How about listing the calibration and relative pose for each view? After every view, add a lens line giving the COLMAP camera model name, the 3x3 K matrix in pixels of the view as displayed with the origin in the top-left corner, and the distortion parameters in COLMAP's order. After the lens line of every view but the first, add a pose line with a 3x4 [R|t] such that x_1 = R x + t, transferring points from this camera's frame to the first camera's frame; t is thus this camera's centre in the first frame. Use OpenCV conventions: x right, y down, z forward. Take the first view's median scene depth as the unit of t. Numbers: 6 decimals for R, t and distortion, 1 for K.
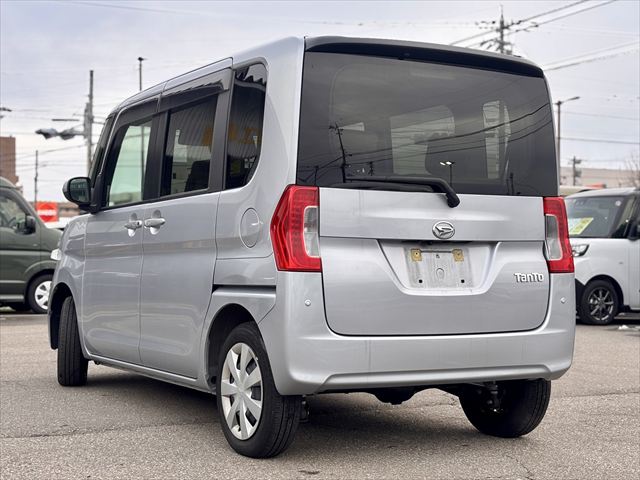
lens RADIAL K [[957.6, 0, 320.0], [0, 957.6, 240.0], [0, 0, 1]] dist [0.269826, -1.096473]
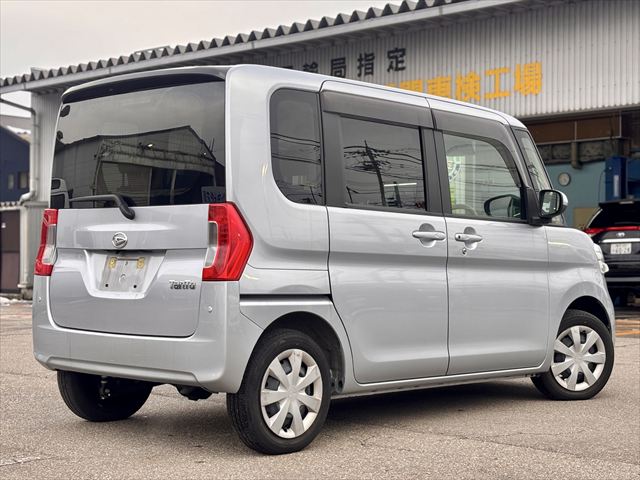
lens RADIAL K [[957.6, 0, 320.0], [0, 957.6, 240.0], [0, 0, 1]] dist [0.269826, -1.096473]
pose [[0.407530, -0.026868, -0.912797, 1.235253], [0.001582, 0.999586, -0.028717, 0.021994], [0.913191, 0.010259, 0.407404, 0.743400]]
